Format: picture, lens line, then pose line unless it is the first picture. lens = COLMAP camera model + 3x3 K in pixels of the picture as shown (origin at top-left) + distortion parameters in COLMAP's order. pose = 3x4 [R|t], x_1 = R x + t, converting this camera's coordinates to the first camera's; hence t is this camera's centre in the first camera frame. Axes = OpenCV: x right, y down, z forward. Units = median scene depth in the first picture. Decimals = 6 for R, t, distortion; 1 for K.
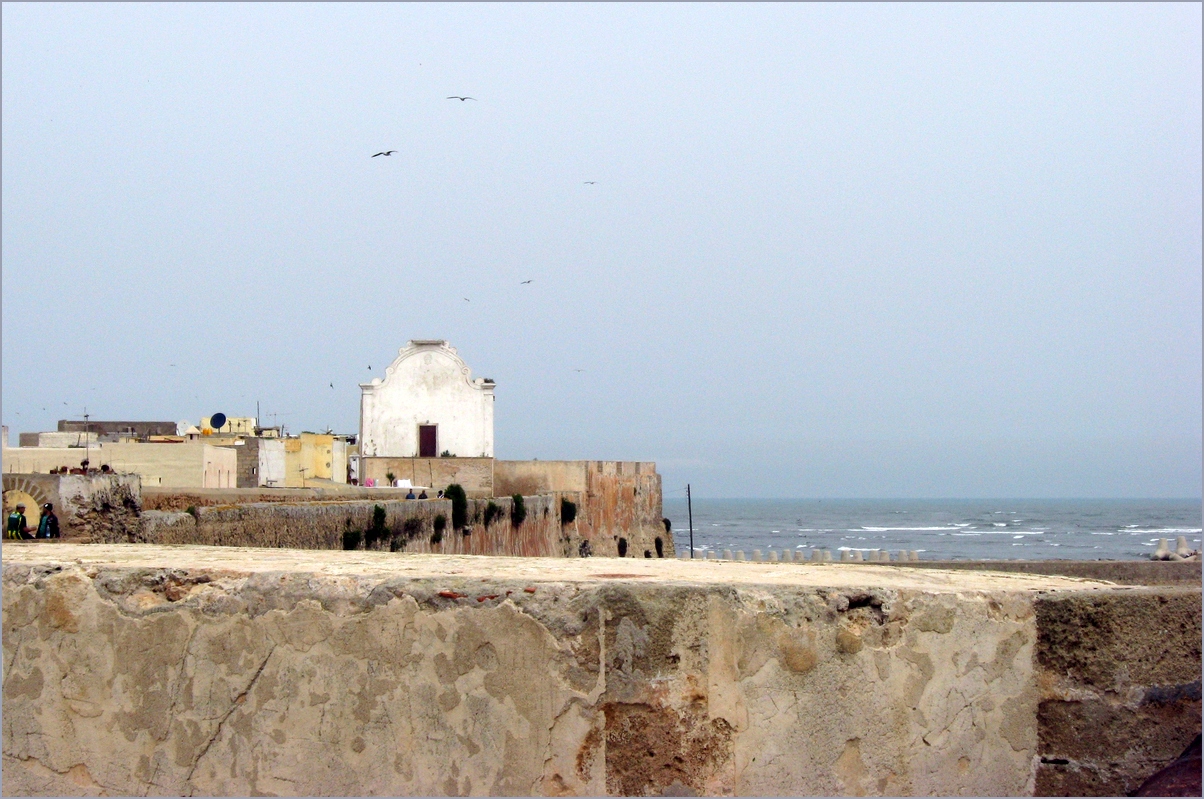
lens RADIAL K [[2811.5, 0, 602.0], [0, 2811.5, 400.3], [0, 0, 1]] dist [-0.298965, 0.000000]
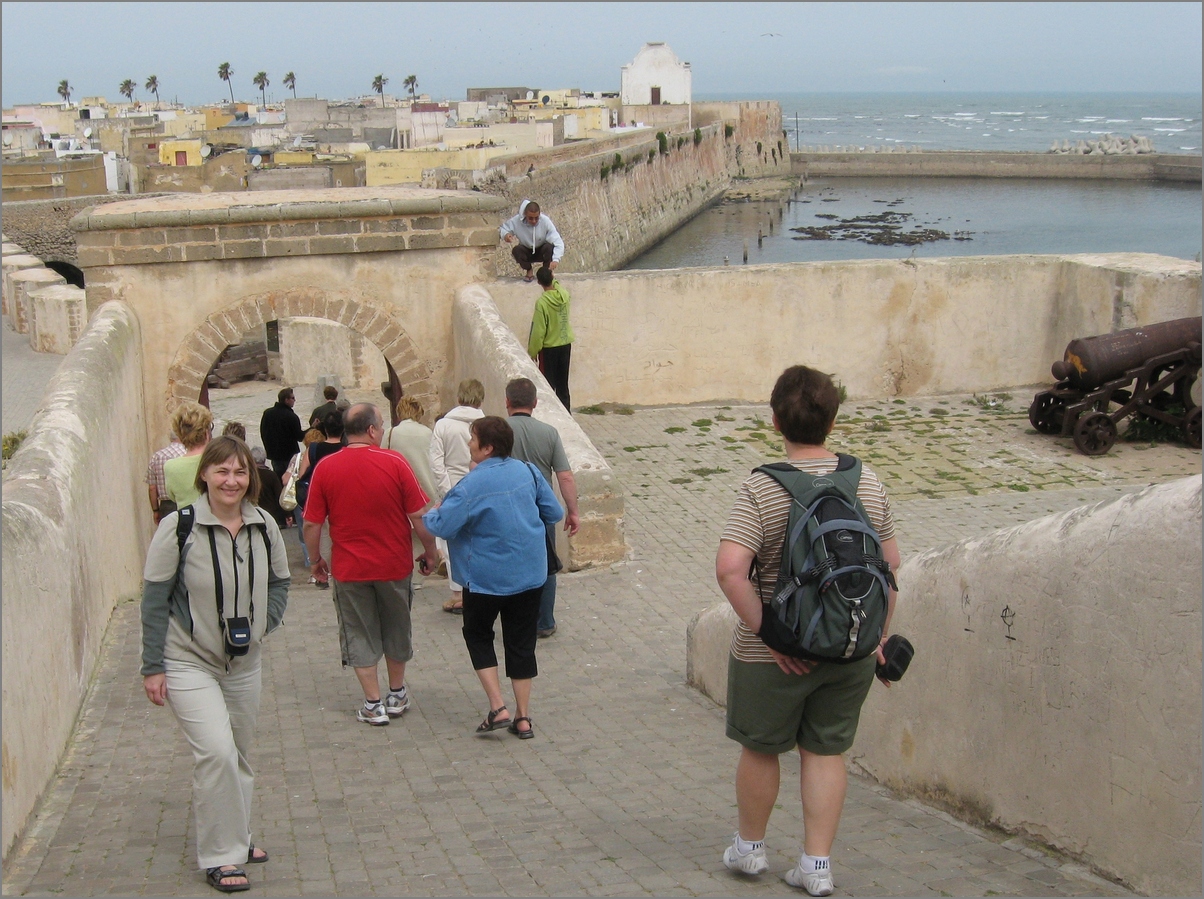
lens RADIAL K [[1230.3, 0, 602.1], [0, 1230.3, 449.6], [0, 0, 1]] dist [0.001590, 0.000000]
pose [[0.995982, 0.014718, -0.088340, -0.020020], [0.009314, 0.964031, 0.265627, 0.023902], [0.089071, -0.265382, 0.960020, 0.111538]]
